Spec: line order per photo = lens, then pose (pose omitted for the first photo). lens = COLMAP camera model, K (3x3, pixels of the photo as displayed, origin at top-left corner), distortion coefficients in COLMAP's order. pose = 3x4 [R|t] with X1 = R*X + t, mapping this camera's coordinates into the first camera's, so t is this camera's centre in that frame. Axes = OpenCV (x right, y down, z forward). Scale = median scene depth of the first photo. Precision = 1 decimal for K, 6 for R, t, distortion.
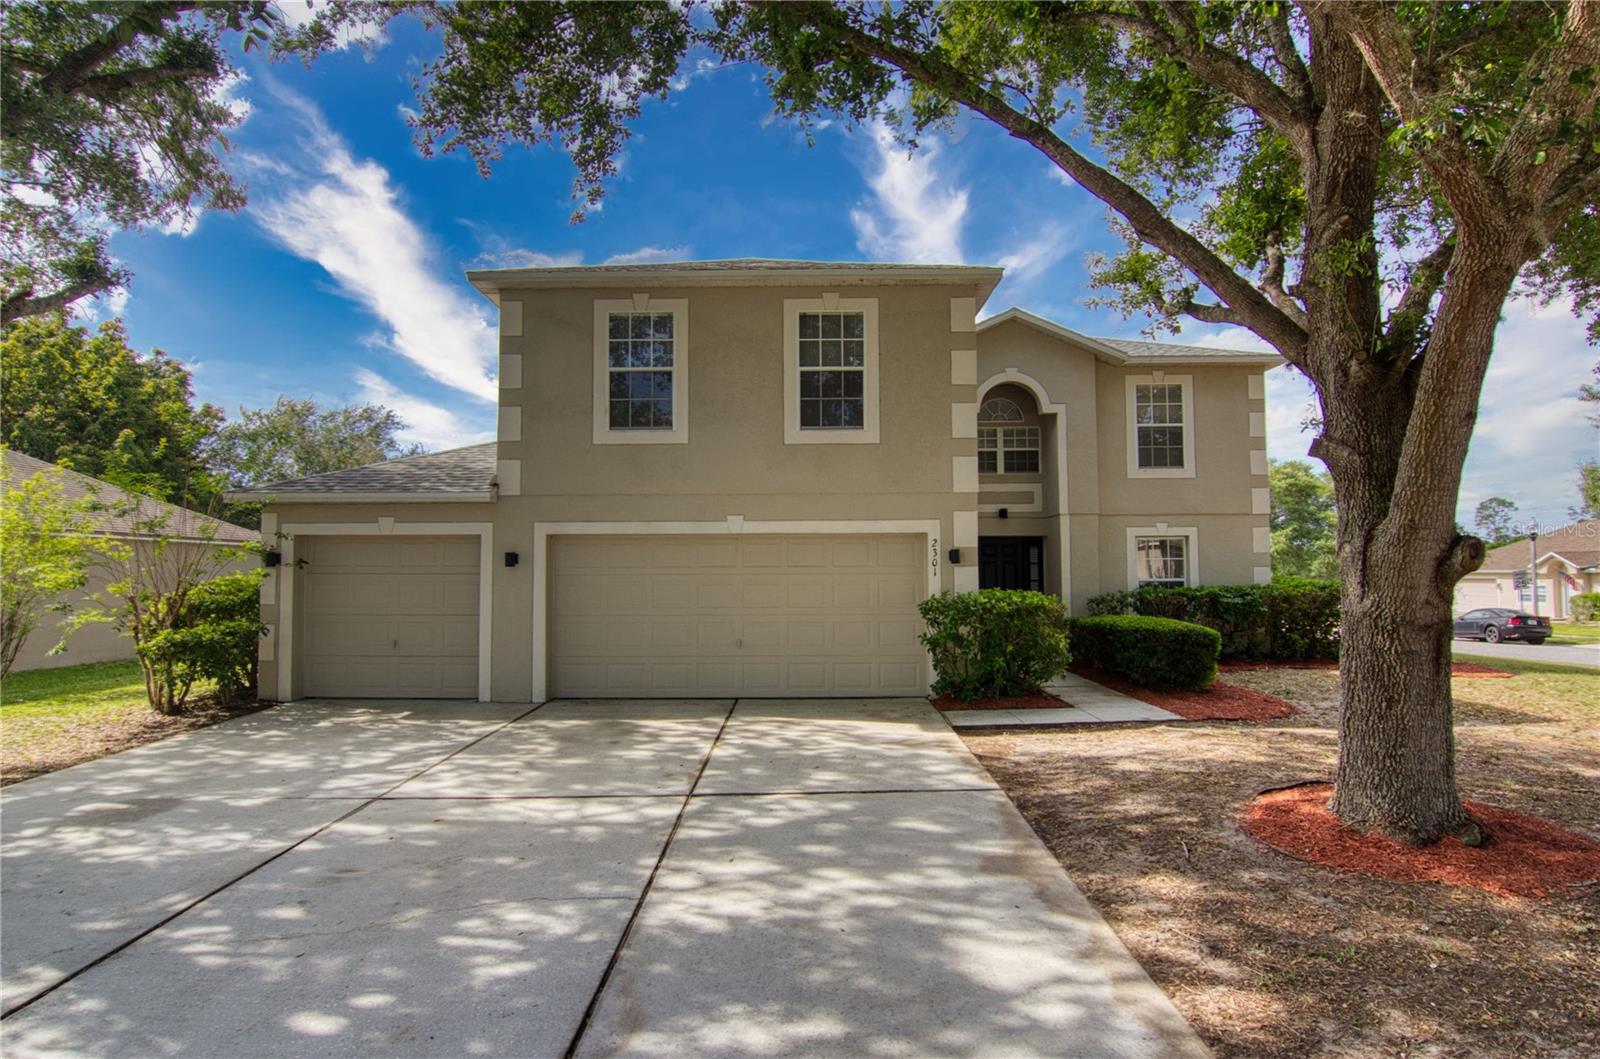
lens RADIAL K [[826.1, 0, 802.0], [0, 826.1, 526.8], [0, 0, 1]] dist [-0.011824, 0.000259]
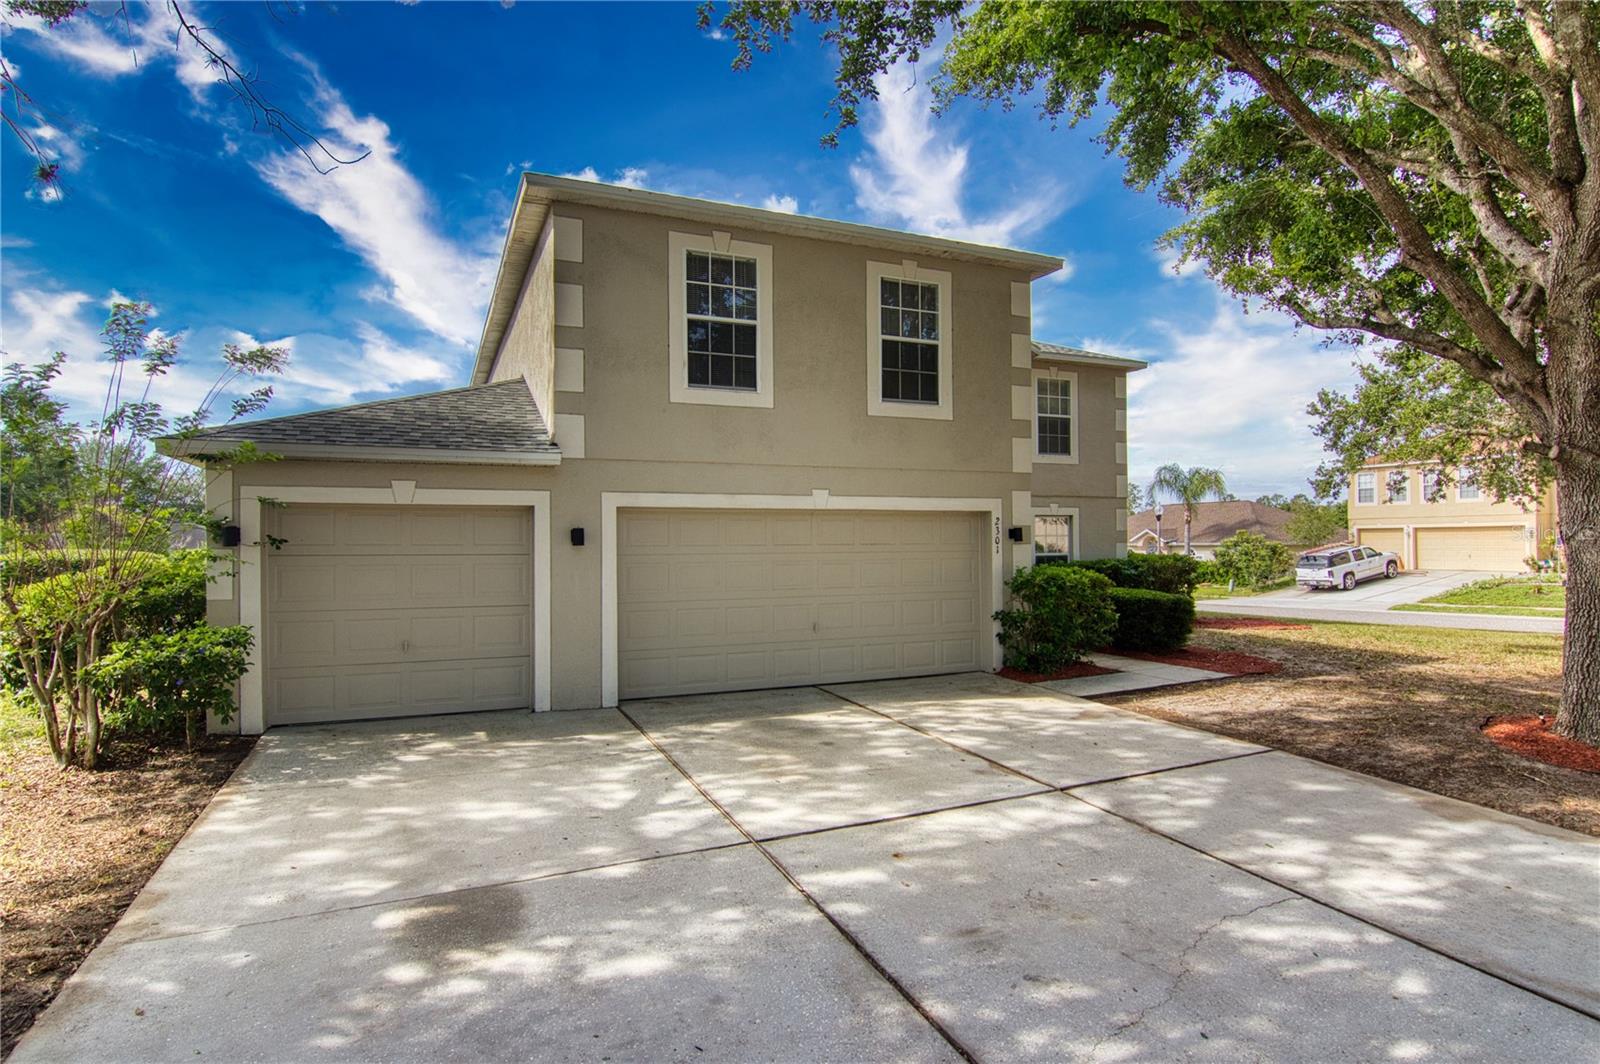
lens RADIAL K [[828.4, 0, 794.1], [0, 828.4, 533.7], [0, 0, 1]] dist [-0.010951, -0.004197]
pose [[0.915487, 0.002753, 0.402338, -0.483455], [-0.018939, 0.999163, 0.036257, 0.002572], [-0.401902, -0.040813, 0.914773, 0.159948]]
